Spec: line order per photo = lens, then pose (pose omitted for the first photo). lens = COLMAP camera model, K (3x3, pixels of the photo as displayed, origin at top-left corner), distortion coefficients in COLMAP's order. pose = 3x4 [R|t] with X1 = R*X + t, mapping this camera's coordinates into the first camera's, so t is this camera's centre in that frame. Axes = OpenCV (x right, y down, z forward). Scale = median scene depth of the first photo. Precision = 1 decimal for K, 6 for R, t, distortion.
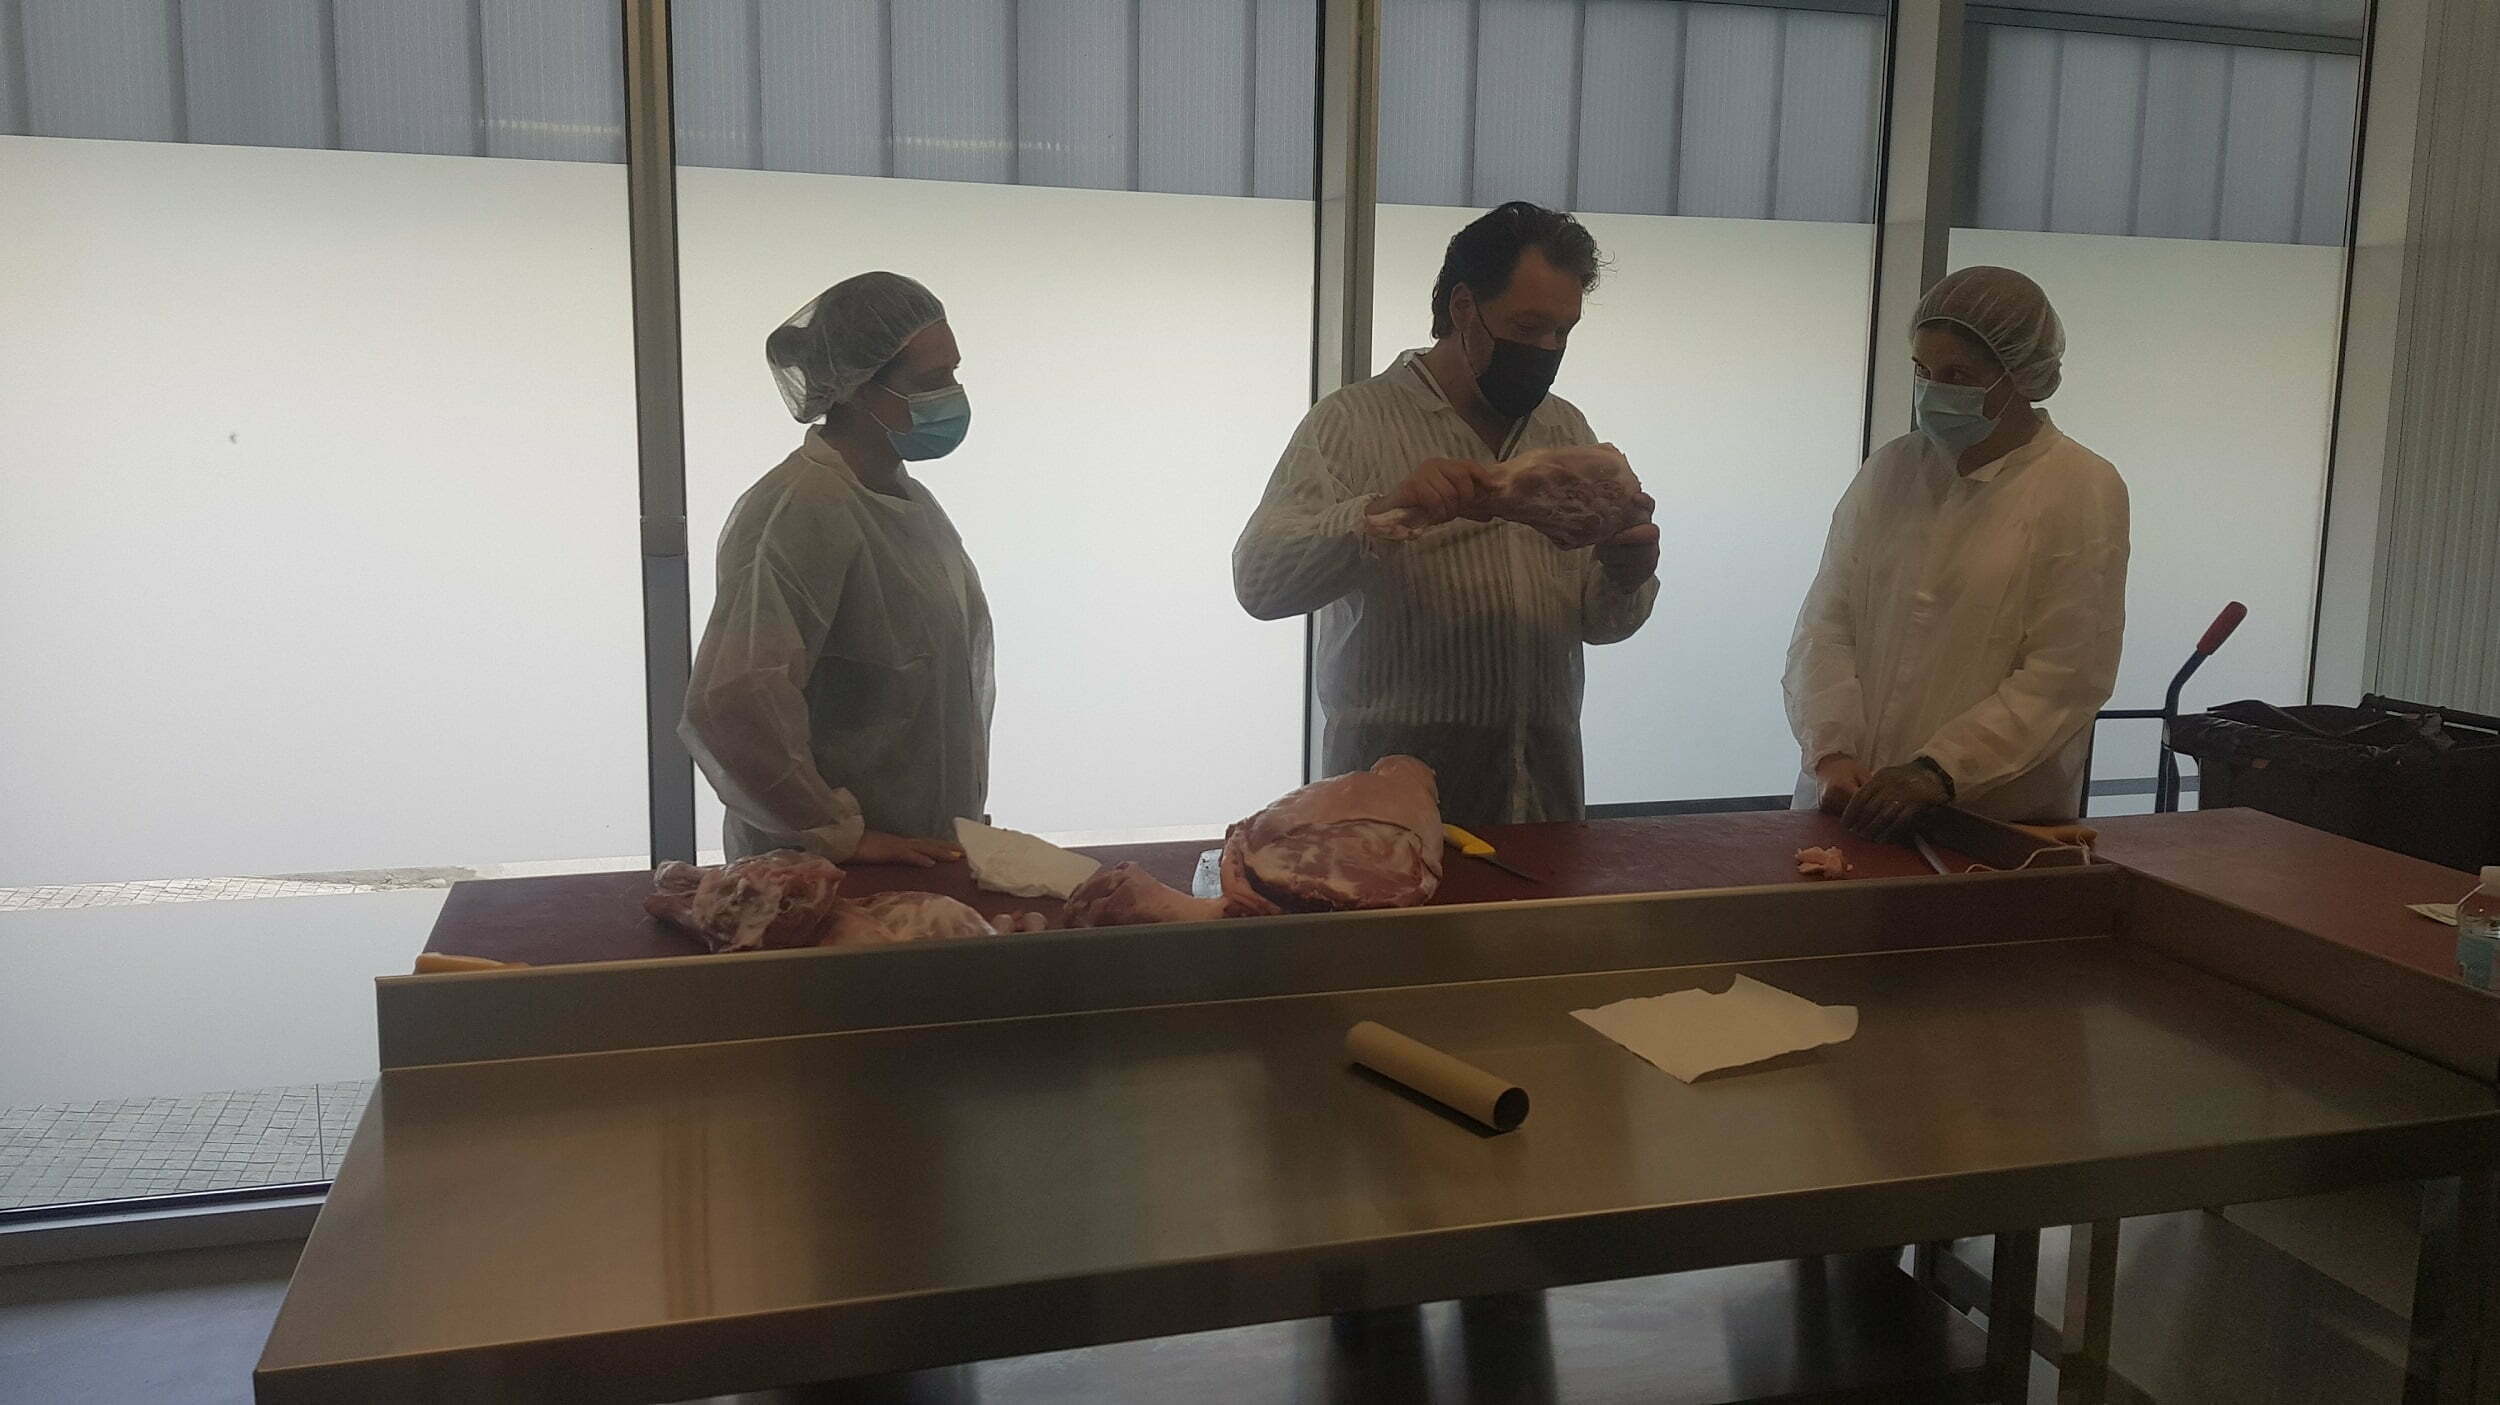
lens RADIAL K [[1875.3, 0, 1250.0], [0, 1875.3, 702.5], [0, 0, 1]] dist [0.009783, 0.002788]
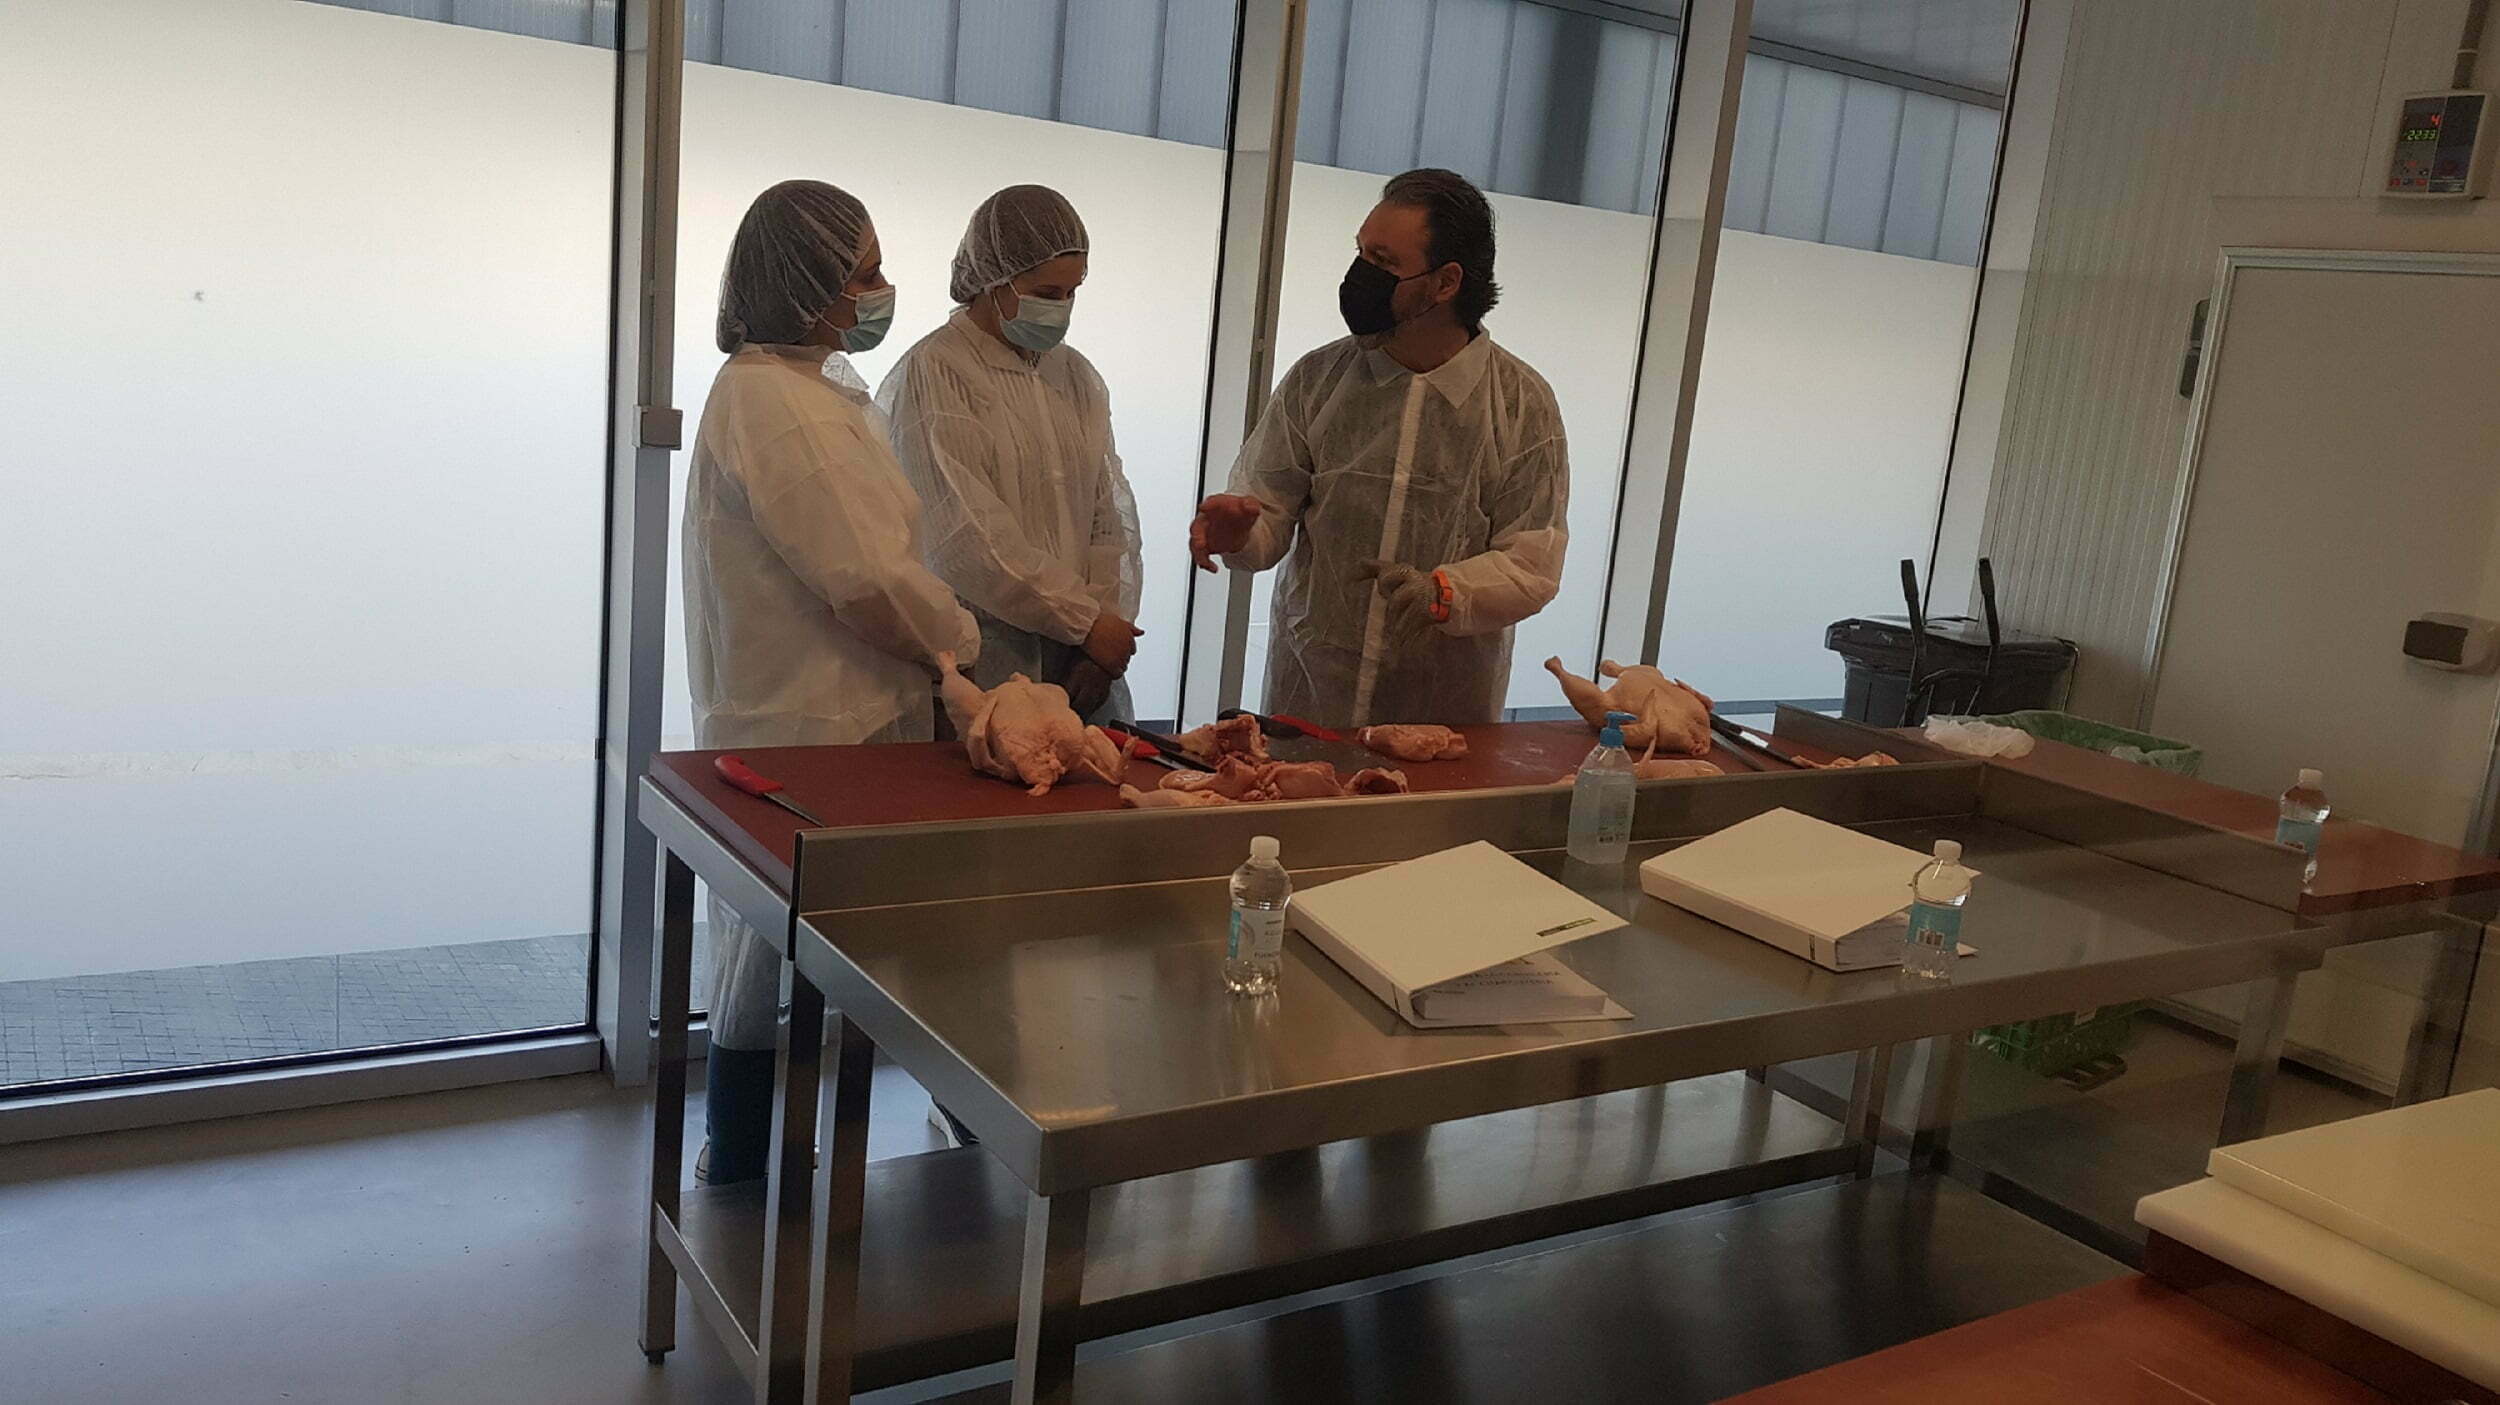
lens RADIAL K [[1890.7, 0, 1250.0], [0, 1890.7, 702.5], [0, 0, 1]] dist [0.009645, -0.043331]
pose [[0.963901, 0.026856, 0.264904, -0.188475], [-0.038704, 0.998465, 0.039606, 0.005903], [-0.263434, -0.048429, 0.963461, -0.058648]]
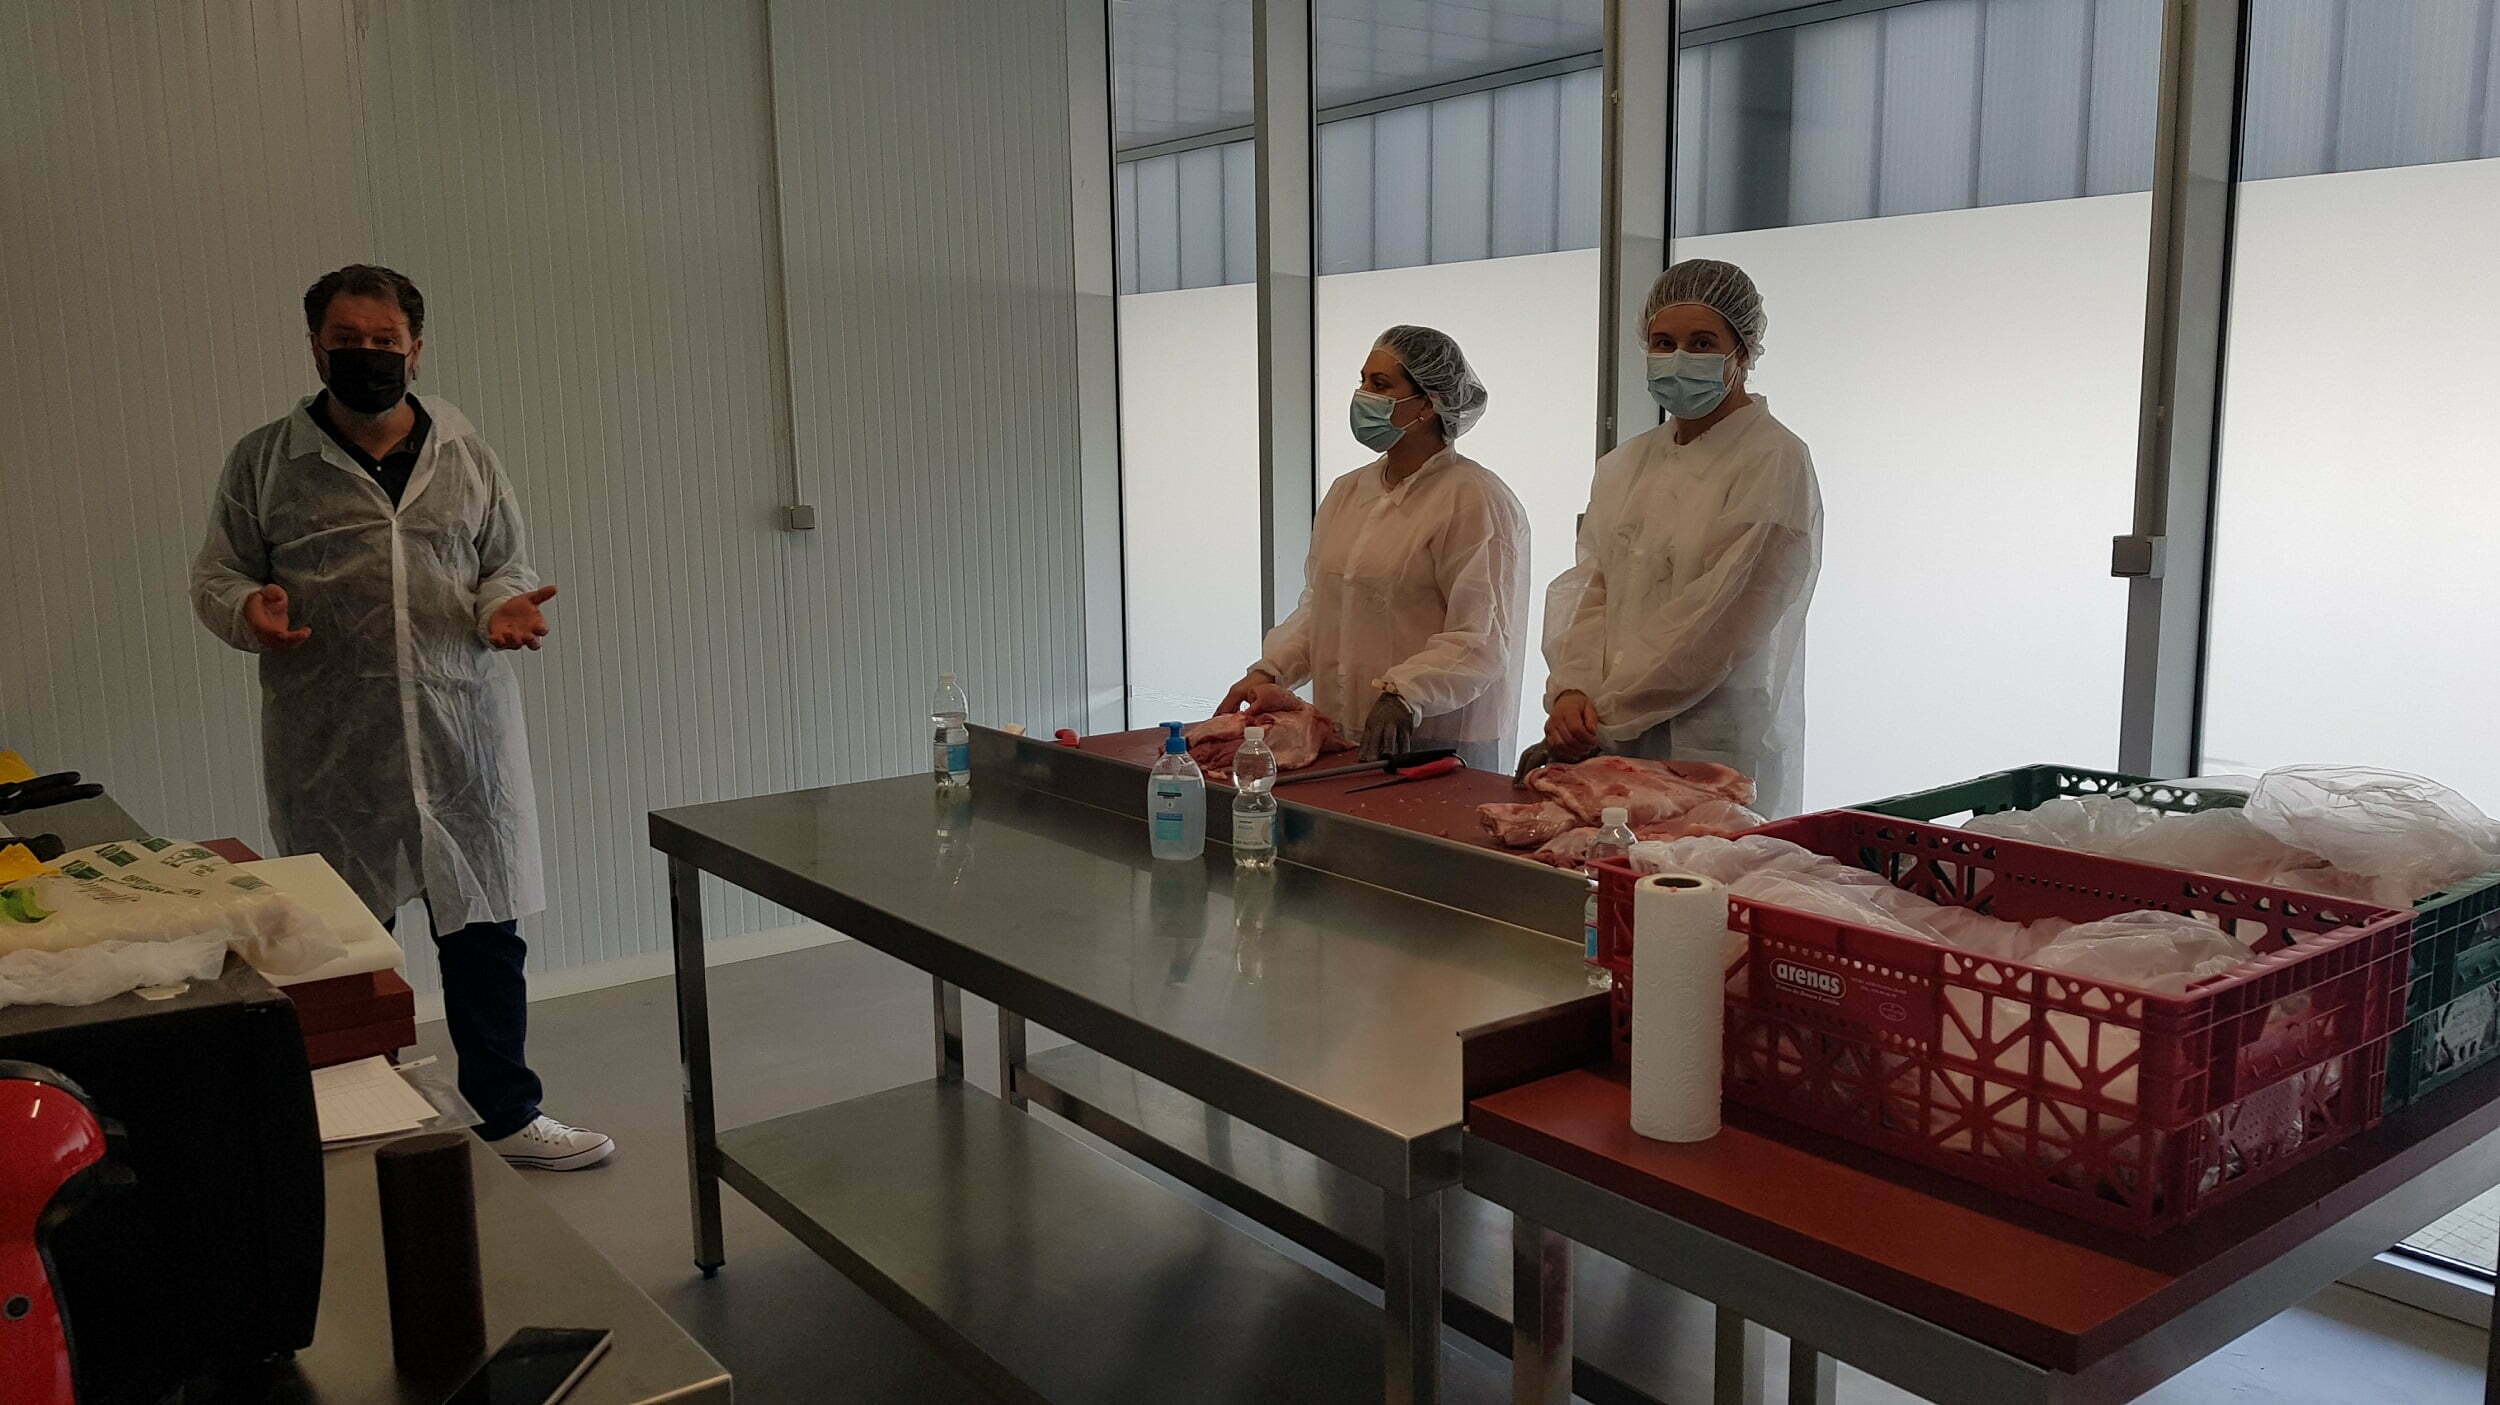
lens RADIAL K [[1875.3, 0, 1250.0], [0, 1875.3, 702.5], [0, 0, 1]] dist [0.009783, 0.002788]
pose [[0.350489, 0.116591, -0.929281, 1.958692], [-0.124459, 0.989219, 0.077170, -0.050327], [0.928260, 0.088610, 0.361222, 0.572834]]
